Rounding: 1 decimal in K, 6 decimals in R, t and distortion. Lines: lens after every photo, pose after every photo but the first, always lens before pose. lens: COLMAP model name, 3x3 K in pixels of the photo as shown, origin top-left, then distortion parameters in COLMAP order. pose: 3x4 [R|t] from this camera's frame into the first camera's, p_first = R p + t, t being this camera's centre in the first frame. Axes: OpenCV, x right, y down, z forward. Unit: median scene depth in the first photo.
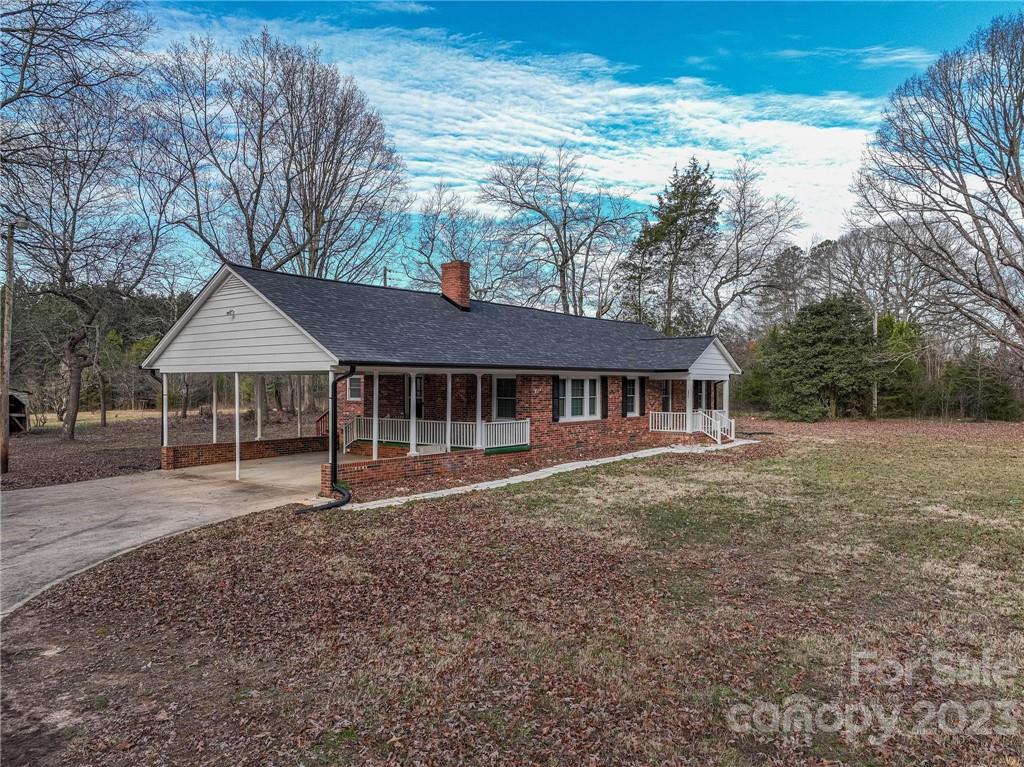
lens RADIAL K [[719.8, 0, 514.9], [0, 719.8, 384.0], [0, 0, 1]] dist [0.000891, -0.003075]
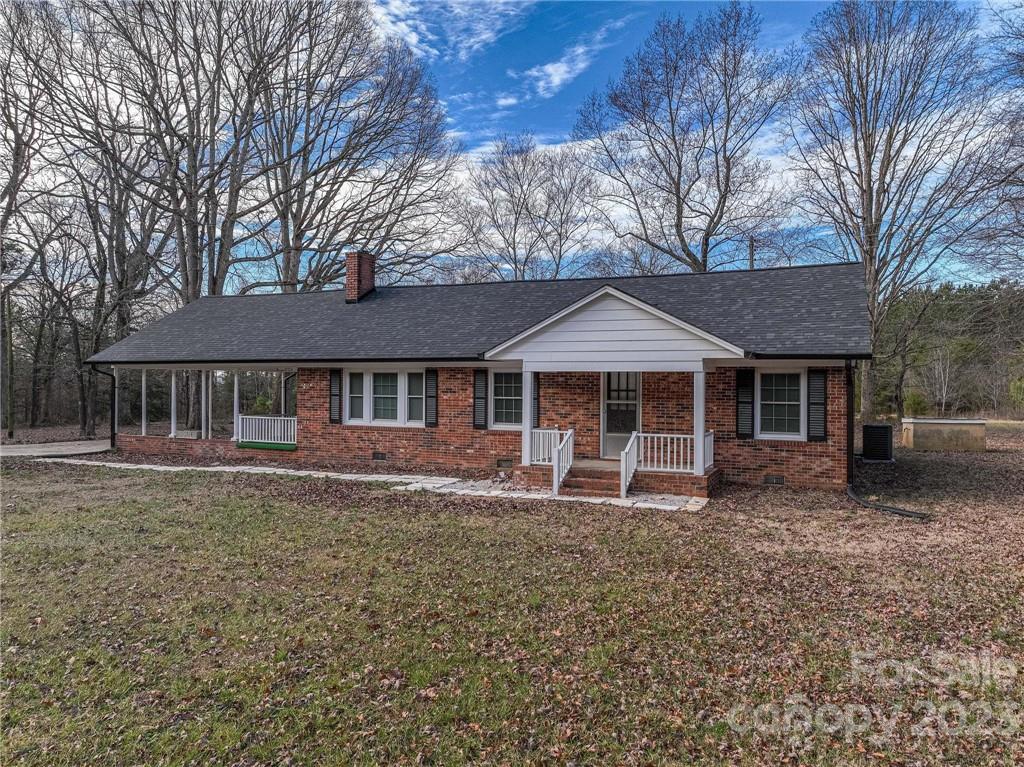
lens RADIAL K [[719.8, 0, 515.5], [0, 719.8, 376.8], [0, 0, 1]] dist [0.000891, -0.003075]
pose [[0.250071, -0.007700, -0.968197, 0.855563], [-0.008577, 0.999912, -0.010167, 0.004363], [0.968189, 0.010847, 0.249983, 0.915902]]
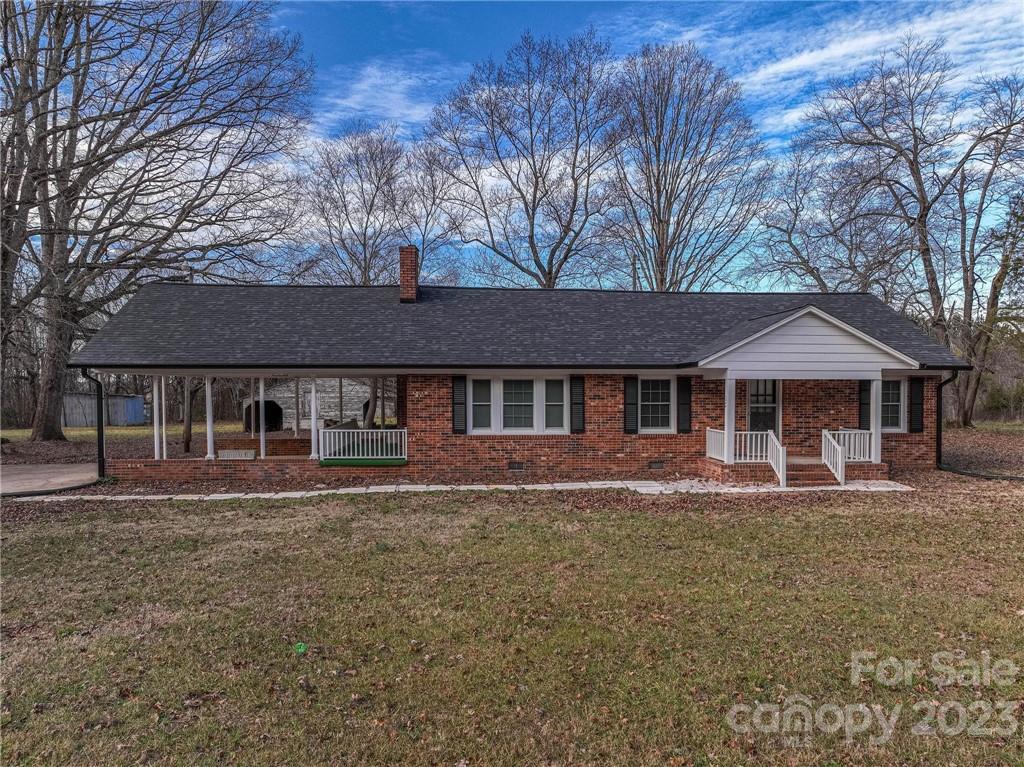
lens RADIAL K [[719.8, 0, 513.8], [0, 719.8, 390.9], [0, 0, 1]] dist [0.000891, -0.003075]
pose [[0.672876, 0.006060, -0.739731, 0.626910], [-0.001602, 0.999976, 0.006734, 0.000286], [0.739754, -0.003346, 0.672869, 0.473498]]
